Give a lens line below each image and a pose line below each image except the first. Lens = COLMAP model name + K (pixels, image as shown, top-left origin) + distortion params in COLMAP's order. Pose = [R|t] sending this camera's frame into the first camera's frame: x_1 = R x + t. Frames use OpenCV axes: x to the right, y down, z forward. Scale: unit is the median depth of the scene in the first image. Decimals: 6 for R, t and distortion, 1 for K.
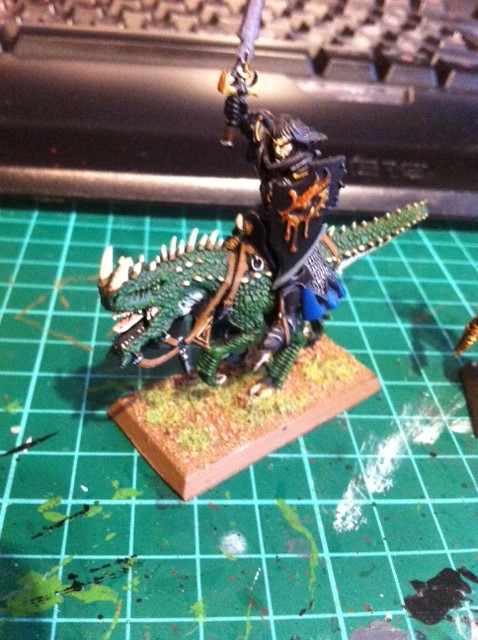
lens RADIAL K [[649.6, 0, 213.6], [0, 649.6, 321.7], [0, 0, 1]] dist [0.104409, -0.412280]
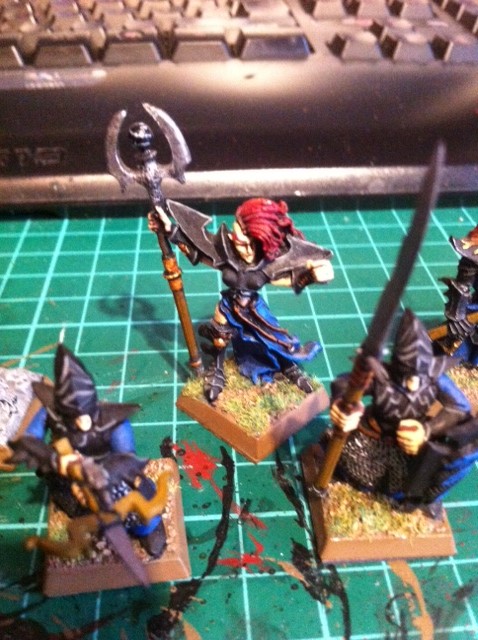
lens RADIAL K [[648.6, 0, 234.5], [0, 648.6, 328.3], [0, 0, 1]] dist [0.131033, -0.395513]
pose [[0.994488, -0.058427, -0.087058, 1.075734], [0.059226, 0.998223, 0.006623, 0.032102], [0.086516, -0.011742, 0.996181, 0.200057]]
